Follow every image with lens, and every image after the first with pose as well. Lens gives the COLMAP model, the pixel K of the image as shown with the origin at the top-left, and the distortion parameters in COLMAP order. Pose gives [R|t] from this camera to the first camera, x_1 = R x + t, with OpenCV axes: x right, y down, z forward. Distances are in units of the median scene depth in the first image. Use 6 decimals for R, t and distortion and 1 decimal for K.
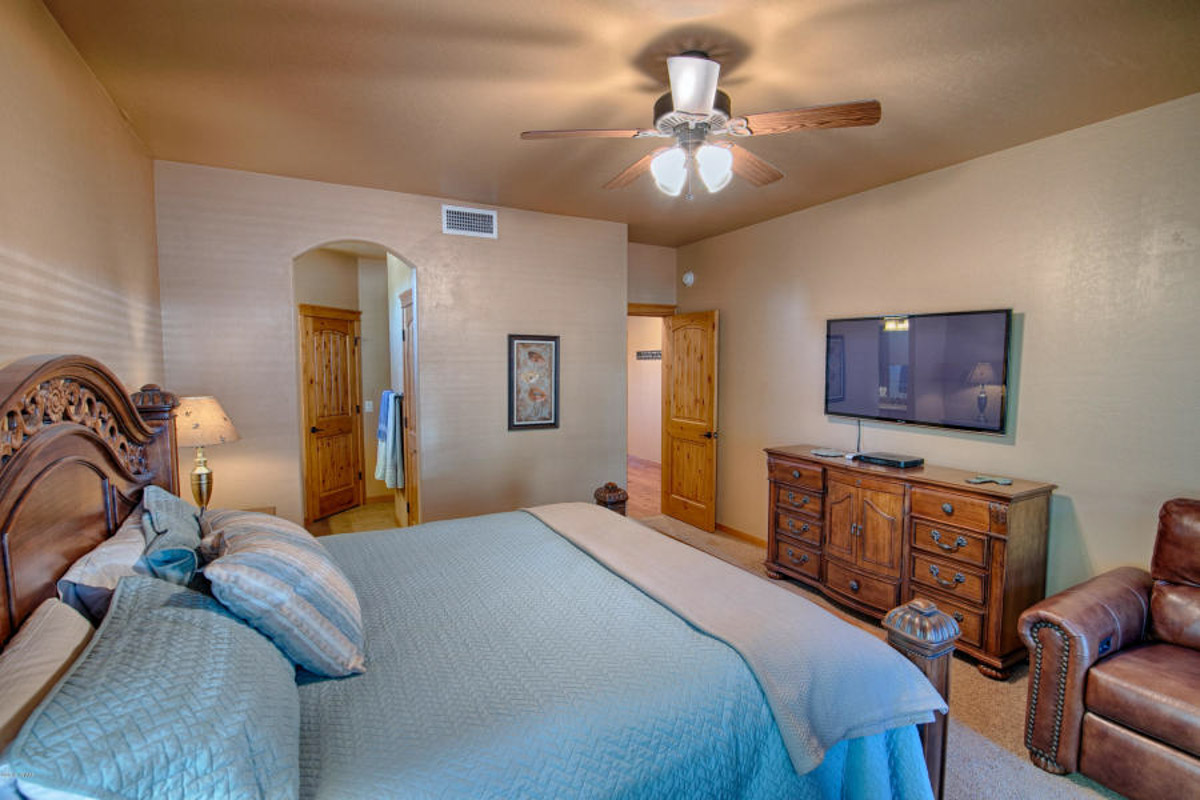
lens RADIAL K [[548.3, 0, 598.5], [0, 548.3, 398.7], [0, 0, 1]] dist [-0.018285, -0.001010]
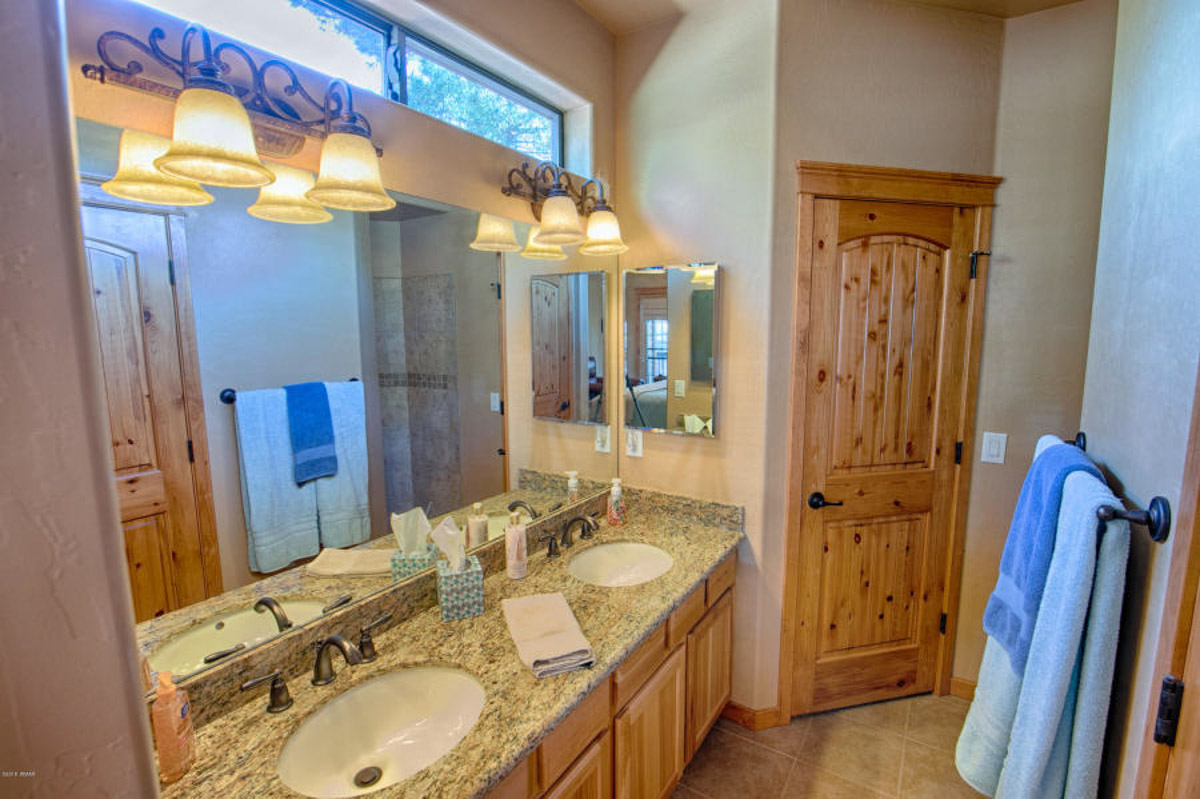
lens RADIAL K [[548.3, 0, 598.1], [0, 548.3, 400.6], [0, 0, 1]] dist [-0.018285, -0.001010]
pose [[0.473033, 0.116807, -0.873267, -0.252710], [-0.057021, 0.993153, 0.101955, -0.041574], [0.879198, 0.001566, 0.476455, 0.646902]]
